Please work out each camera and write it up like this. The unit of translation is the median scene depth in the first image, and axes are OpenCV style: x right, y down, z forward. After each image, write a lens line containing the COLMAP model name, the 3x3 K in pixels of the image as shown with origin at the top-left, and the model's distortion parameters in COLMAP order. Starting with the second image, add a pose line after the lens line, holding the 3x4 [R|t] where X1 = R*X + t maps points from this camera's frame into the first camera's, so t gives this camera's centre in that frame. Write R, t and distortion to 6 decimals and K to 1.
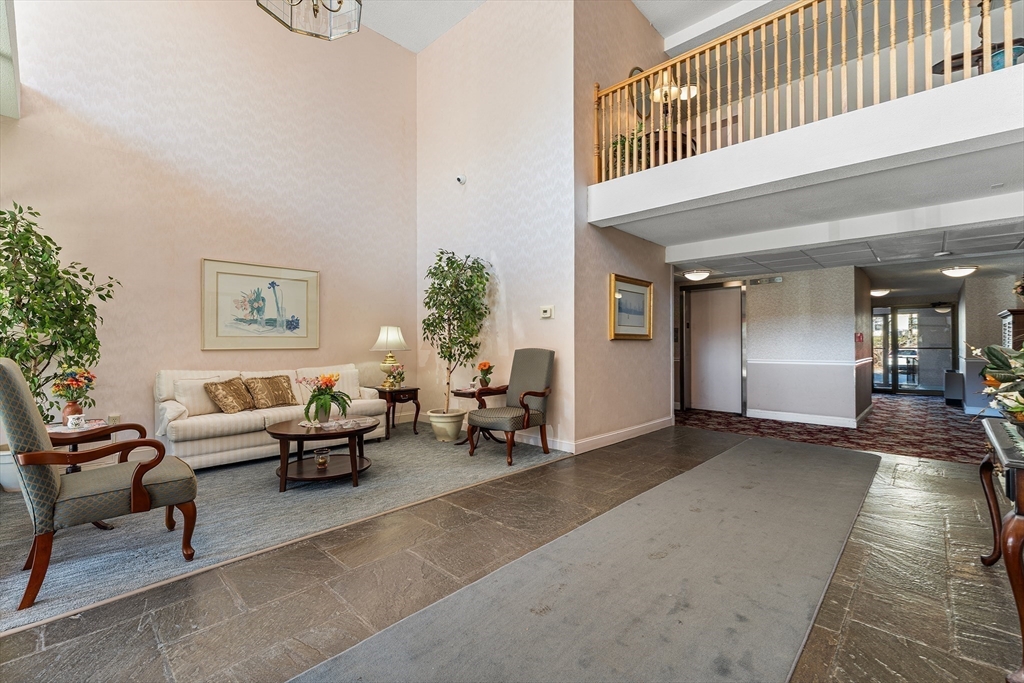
lens RADIAL K [[444.8, 0, 512.0], [0, 444.8, 341.5], [0, 0, 1]] dist [0.000139, 0.000111]
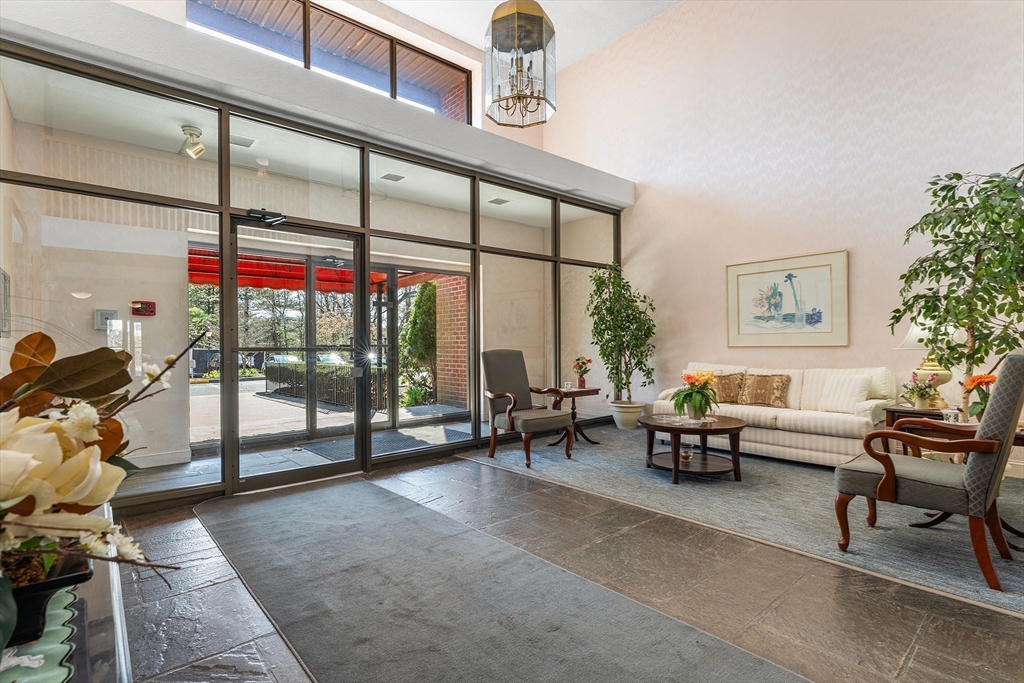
lens RADIAL K [[500.9, 0, 512.0], [0, 500.9, 341.5], [0, 0, 1]] dist [-0.000104, -0.000123]
pose [[-0.096873, -0.002061, -0.995295, 0.621902], [0.011043, 0.999934, -0.003146, 0.004281], [0.995236, -0.011296, -0.096843, 0.579724]]
